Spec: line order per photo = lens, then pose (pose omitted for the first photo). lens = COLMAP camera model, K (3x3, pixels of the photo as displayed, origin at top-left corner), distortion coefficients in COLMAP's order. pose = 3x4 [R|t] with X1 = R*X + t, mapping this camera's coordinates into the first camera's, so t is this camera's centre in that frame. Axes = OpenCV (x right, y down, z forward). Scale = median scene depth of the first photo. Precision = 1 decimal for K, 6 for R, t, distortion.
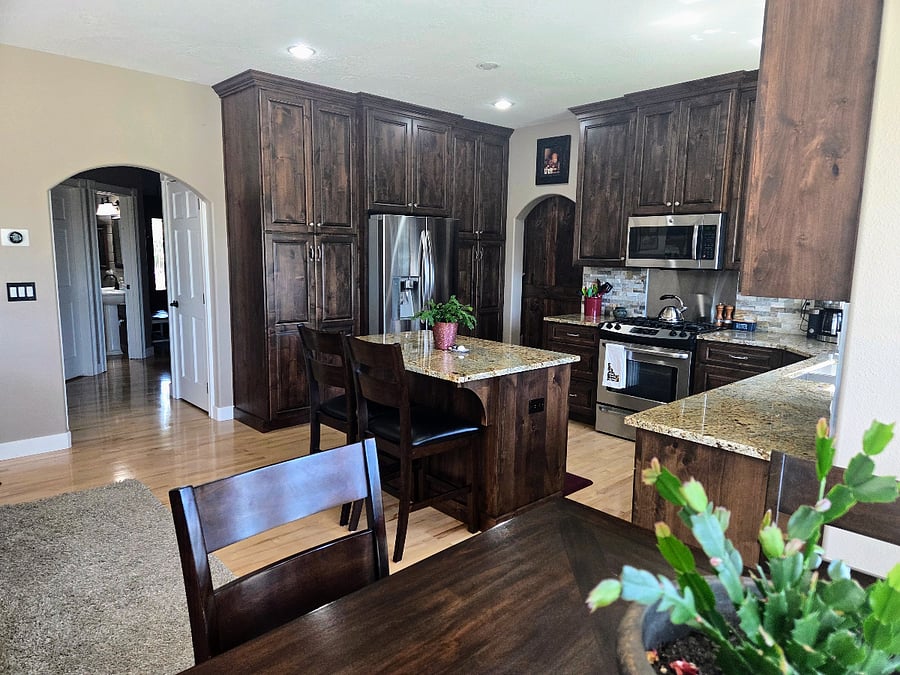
lens RADIAL K [[603.0, 0, 452.3], [0, 603.0, 337.5], [0, 0, 1]] dist [0.068094, -0.031318]
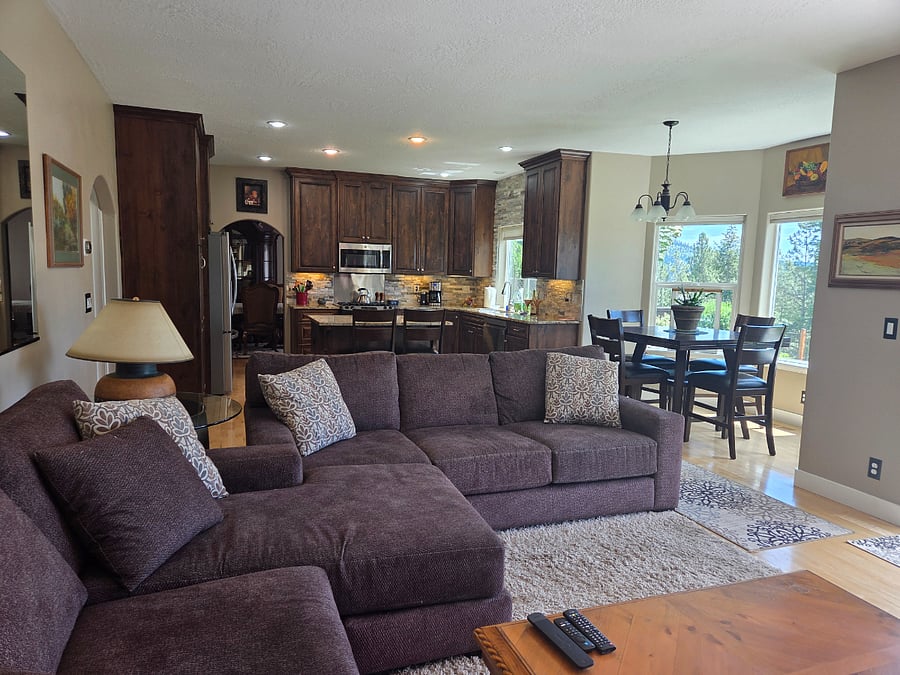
lens RADIAL K [[603.0, 0, 450.8], [0, 603.0, 336.4], [0, 0, 1]] dist [0.068094, -0.031318]
pose [[0.391006, -0.112348, 0.913506, -1.093041], [0.112343, 0.990926, 0.073784, -0.030137], [-0.913506, 0.073776, 0.400079, 0.069404]]
